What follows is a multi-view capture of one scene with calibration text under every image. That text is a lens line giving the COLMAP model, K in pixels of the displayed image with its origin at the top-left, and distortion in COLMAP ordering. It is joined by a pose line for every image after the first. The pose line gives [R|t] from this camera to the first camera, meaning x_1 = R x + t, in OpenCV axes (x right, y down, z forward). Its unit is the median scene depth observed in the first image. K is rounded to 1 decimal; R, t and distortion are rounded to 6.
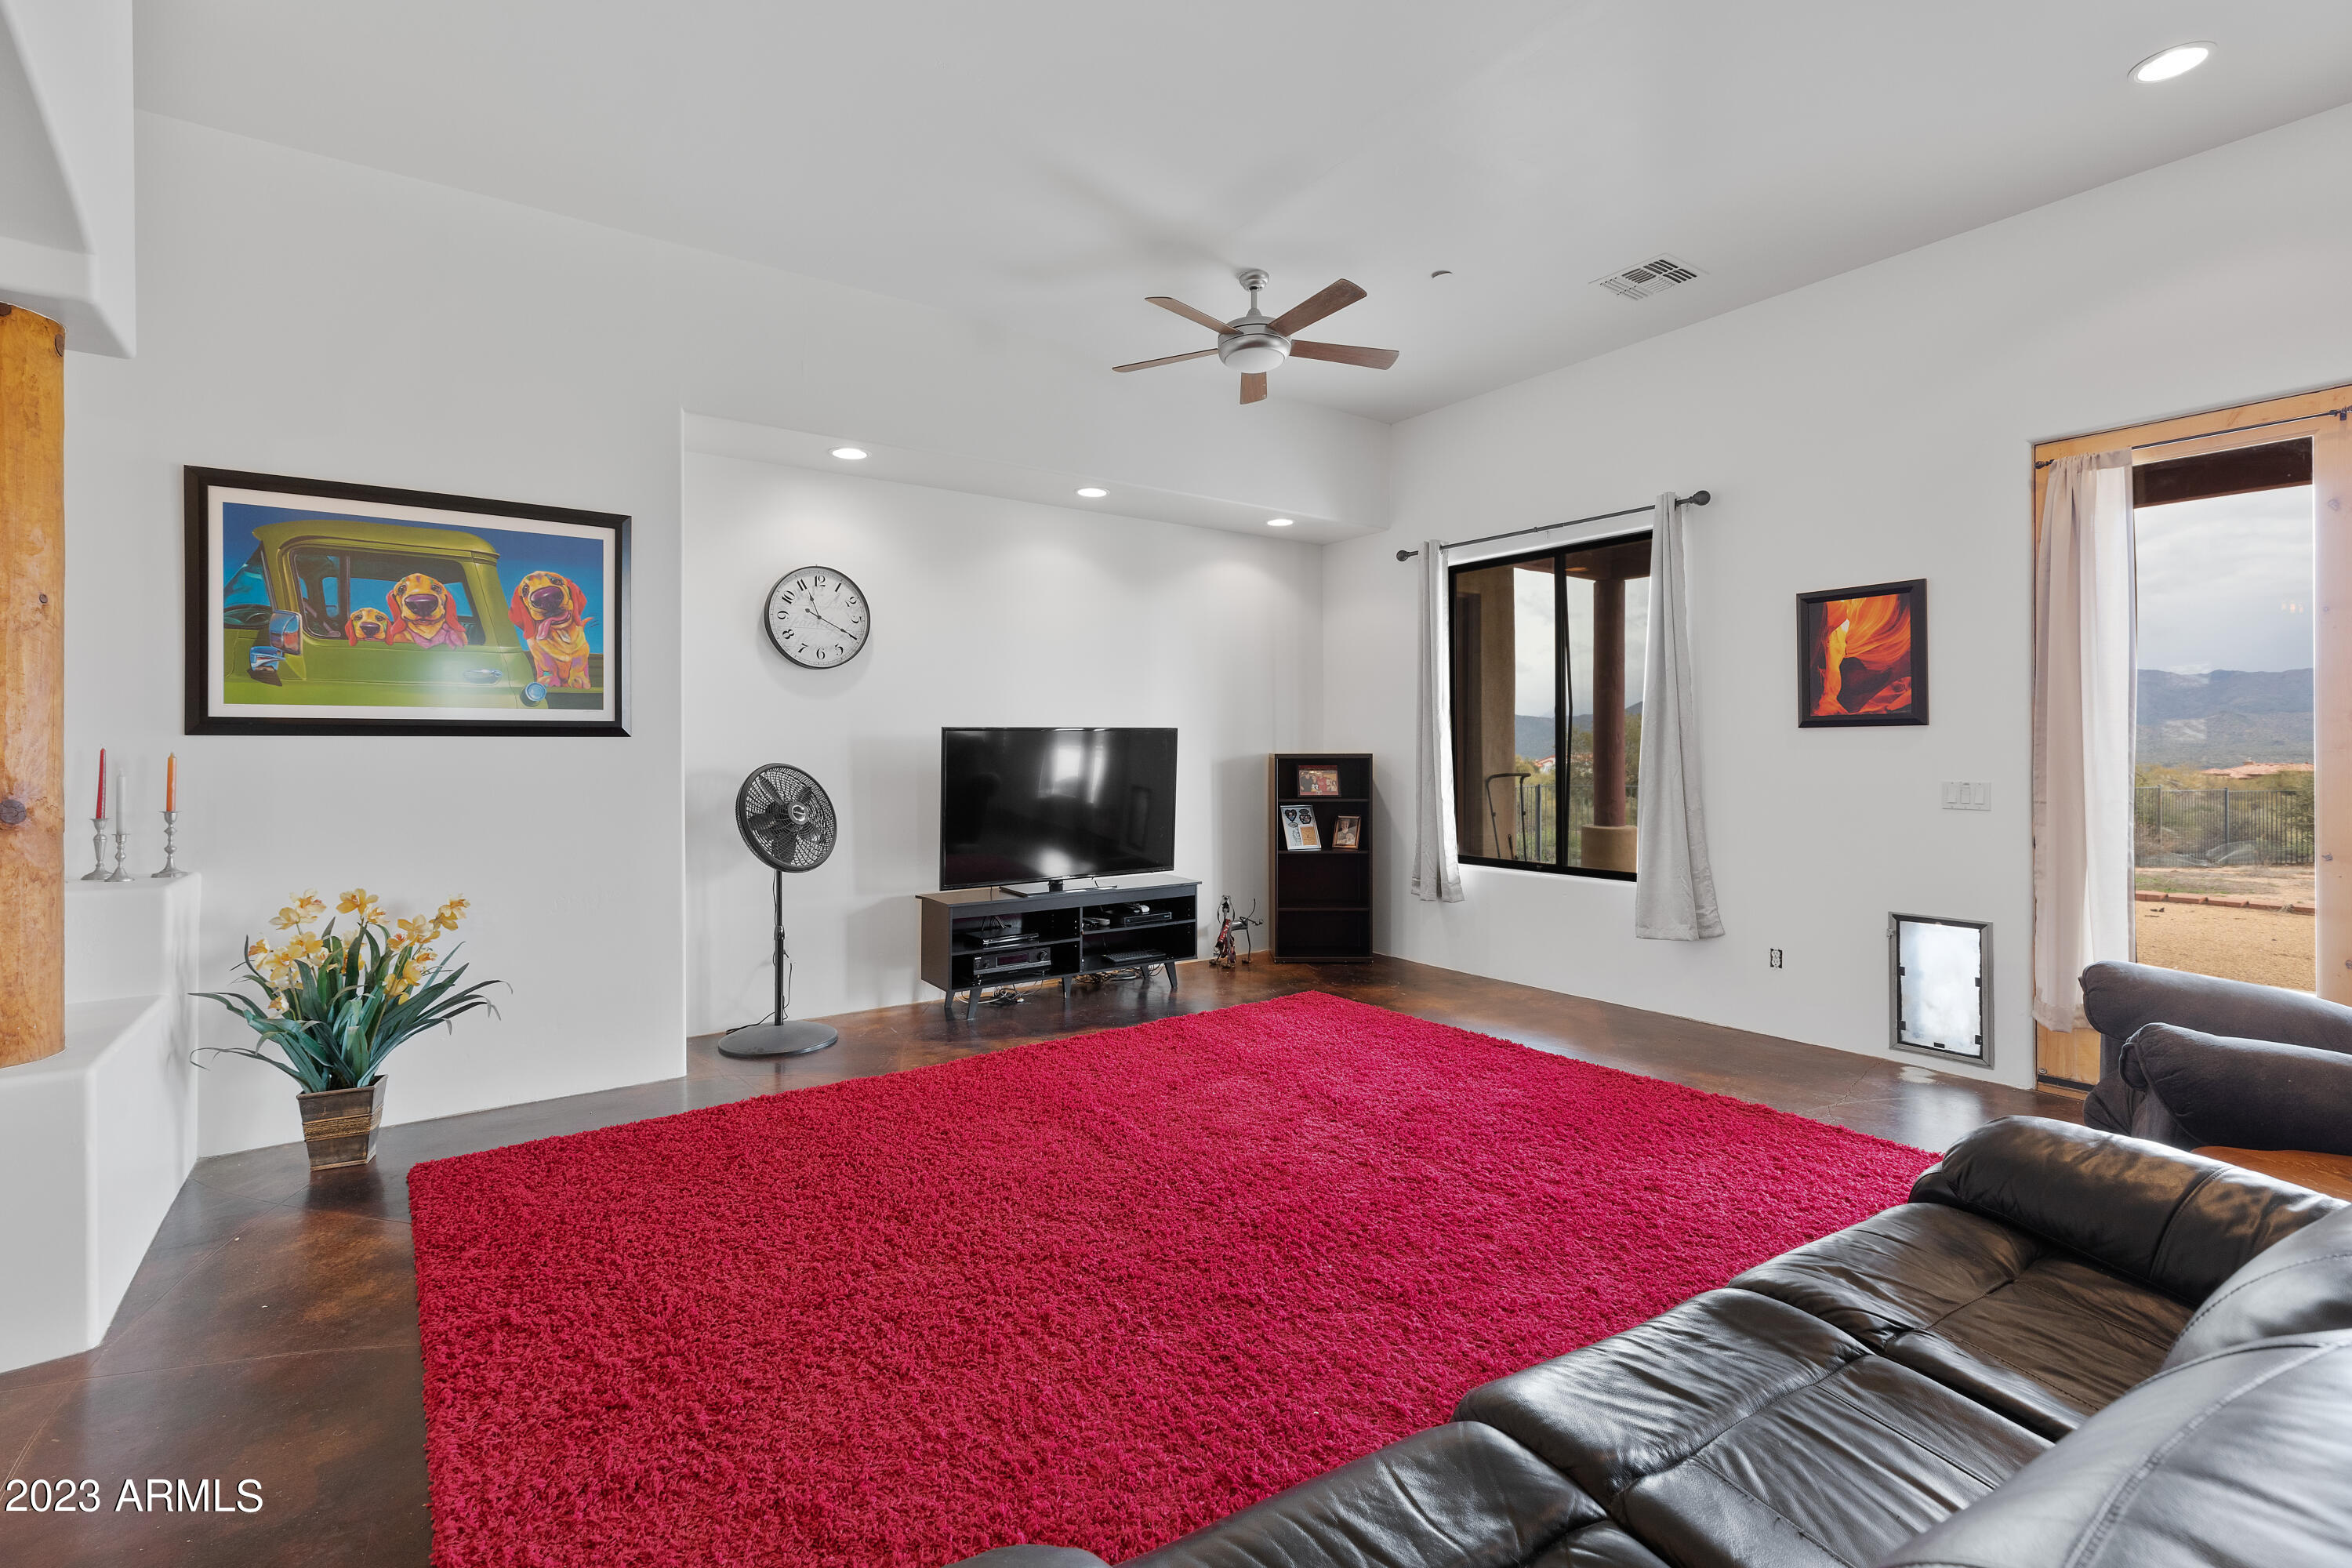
lens RADIAL K [[1065.8, 0, 1155.6], [0, 1065.8, 759.3], [0, 0, 1]] dist [0.003220, -0.000344]
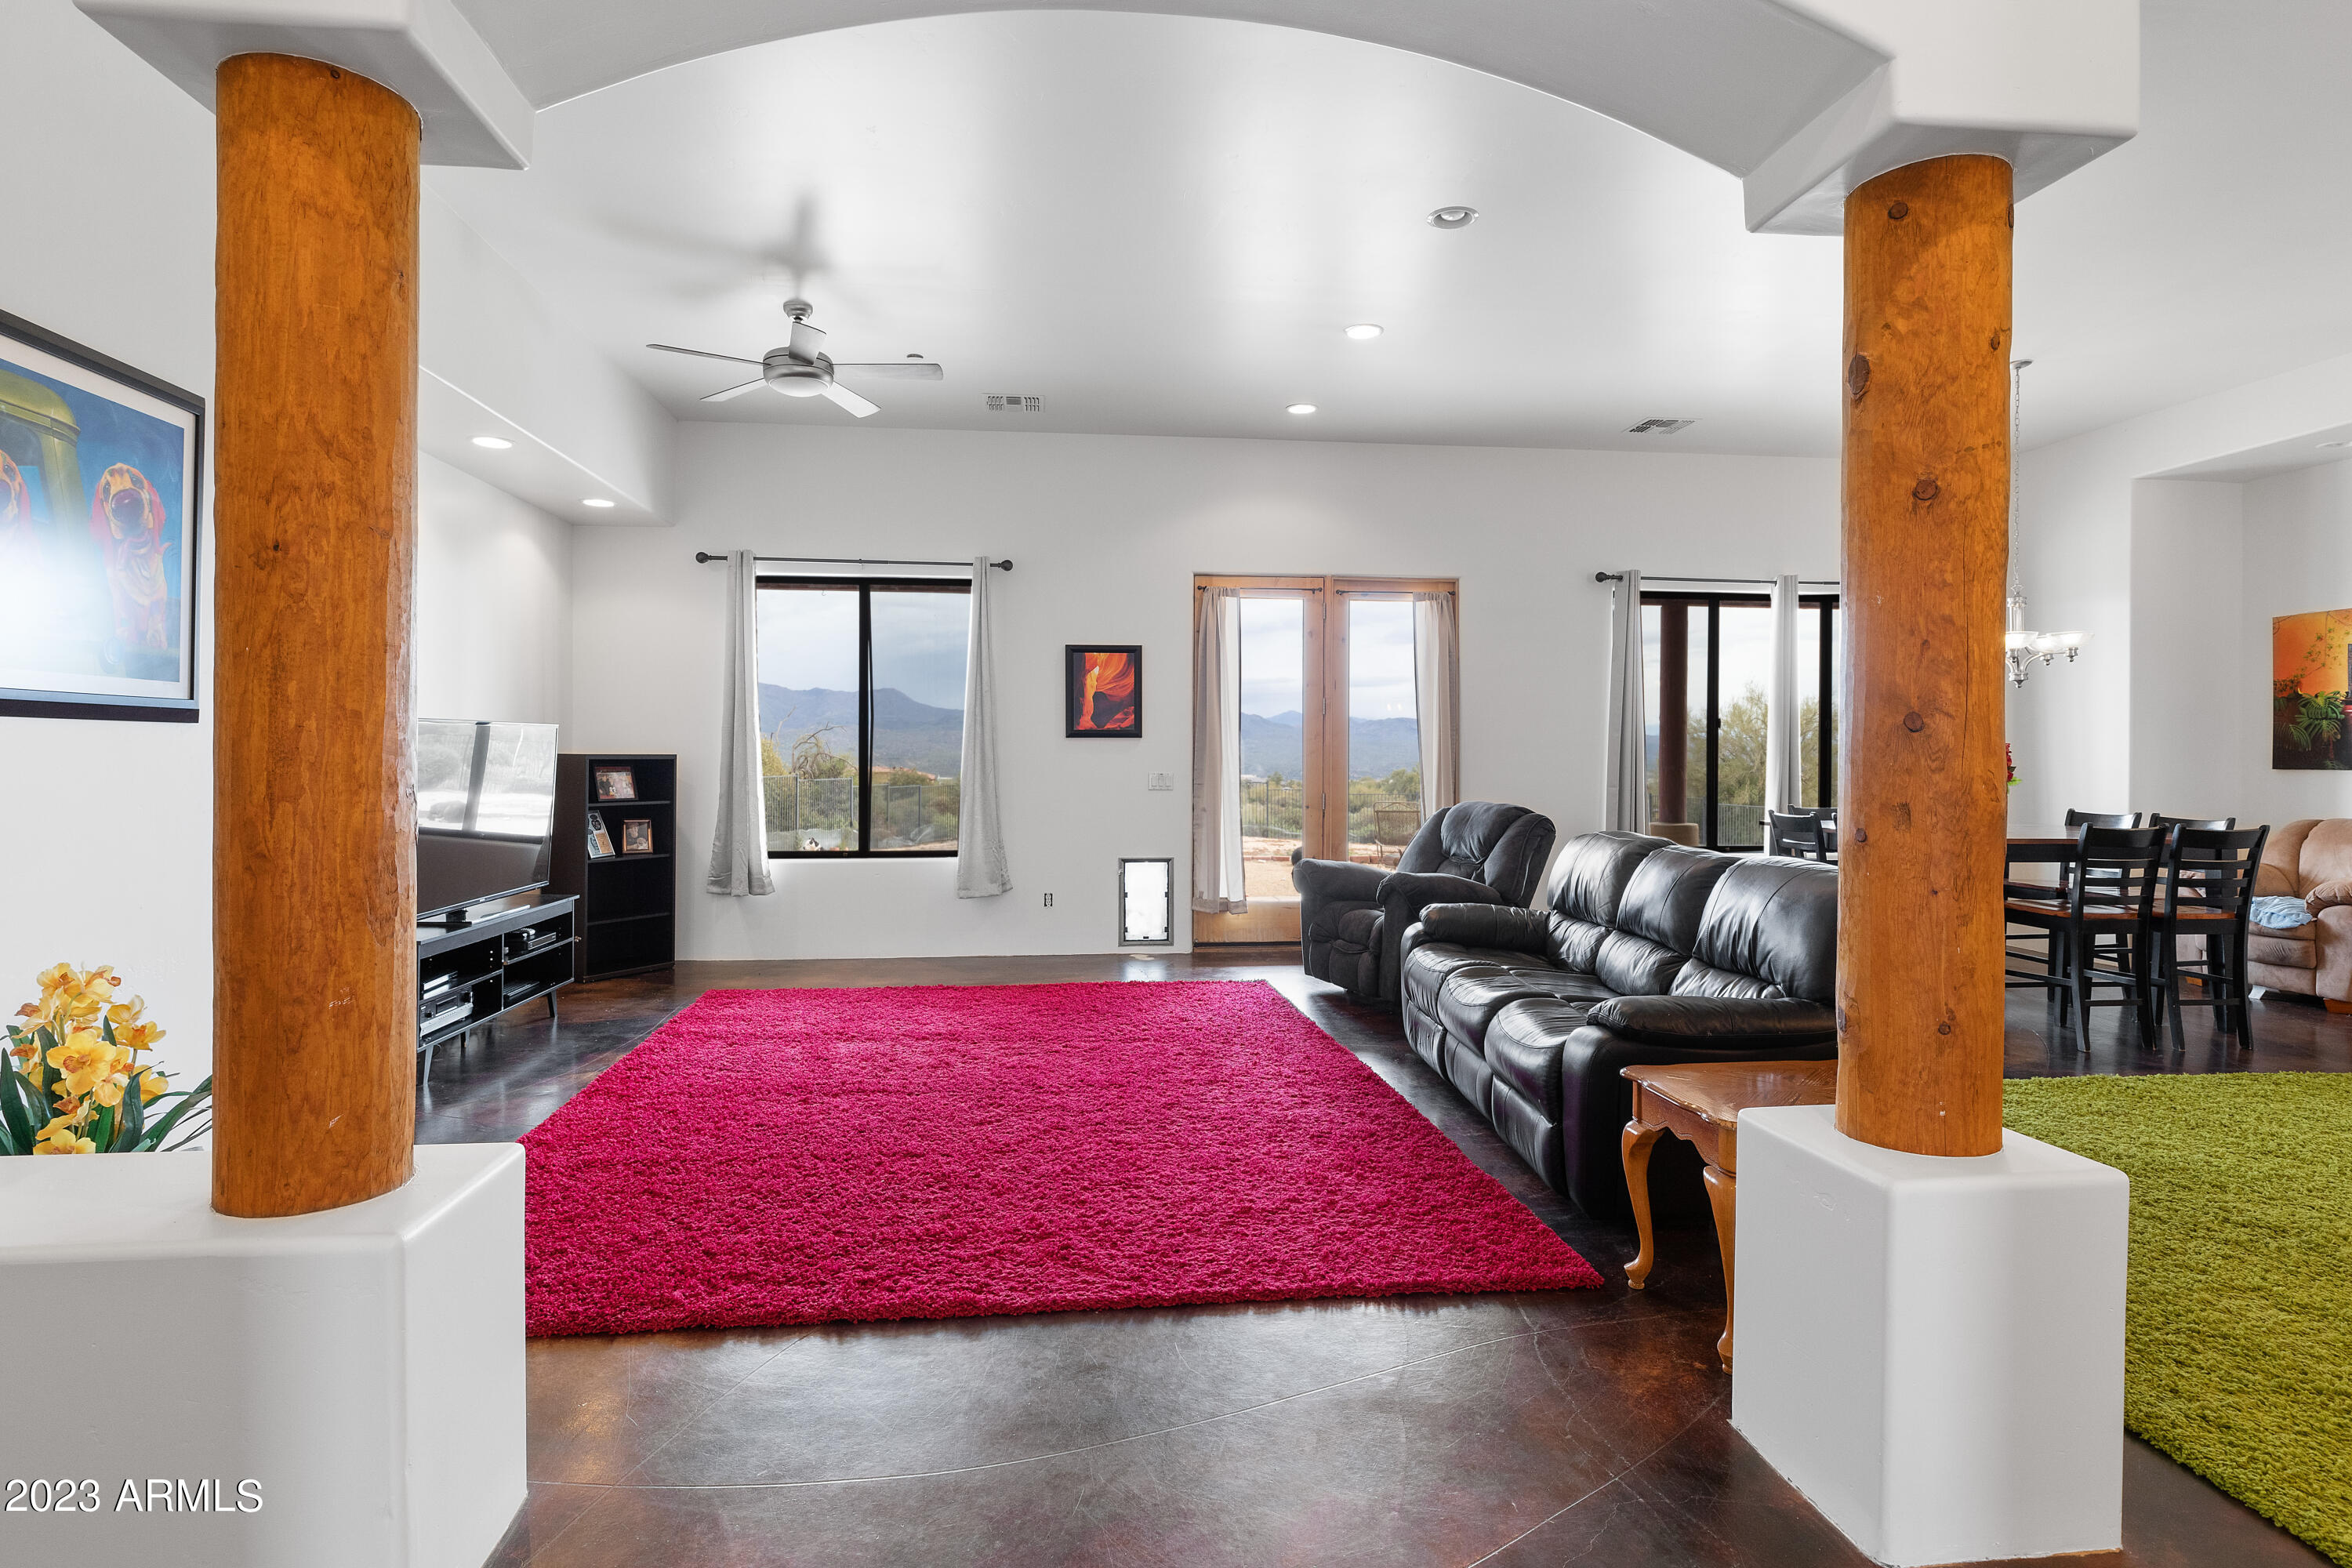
lens RADIAL K [[1224.0, 0, 1176.0], [0, 1224.0, 784.0], [0, 0, 1]] dist [-0.001475, 0.000381]
pose [[0.479072, -0.016587, 0.877619, -0.831864], [0.003127, 0.999847, 0.017190, 0.005612], [-0.877770, -0.005491, 0.479051, 0.079579]]
